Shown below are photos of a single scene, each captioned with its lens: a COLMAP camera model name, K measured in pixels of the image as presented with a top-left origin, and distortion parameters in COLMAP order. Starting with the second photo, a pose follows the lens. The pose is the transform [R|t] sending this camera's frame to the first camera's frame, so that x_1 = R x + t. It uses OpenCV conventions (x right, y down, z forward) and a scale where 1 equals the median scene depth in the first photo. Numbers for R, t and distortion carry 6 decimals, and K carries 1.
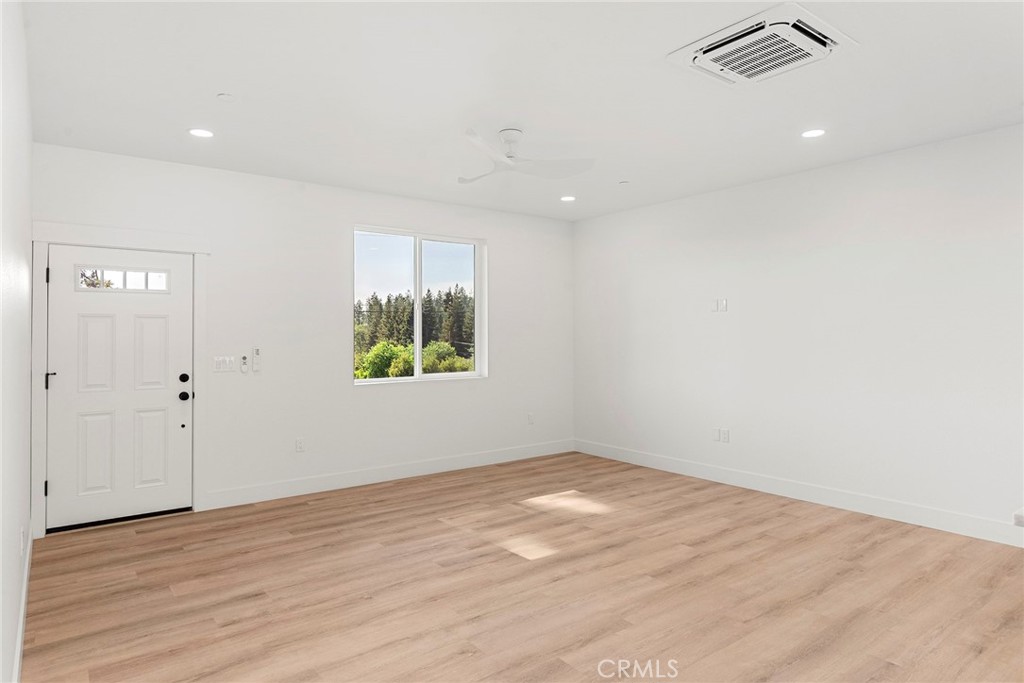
lens RADIAL K [[604.6, 0, 513.0], [0, 604.6, 338.8], [0, 0, 1]] dist [0.002682, -0.000058]
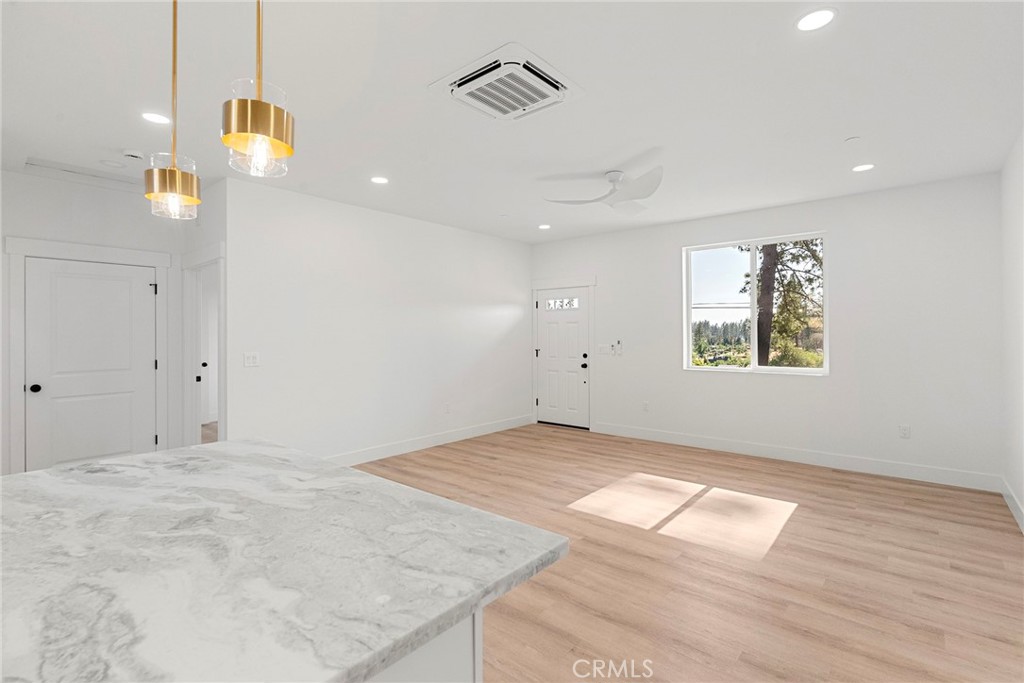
lens RADIAL K [[477.9, 0, 514.0], [0, 477.9, 339.2], [0, 0, 1]] dist [0.000783, -0.000004]
pose [[0.207358, 0.012304, -0.978188, 0.957532], [0.000072, 0.999921, 0.012593, -0.002858], [0.978265, -0.002681, 0.207341, 0.592585]]
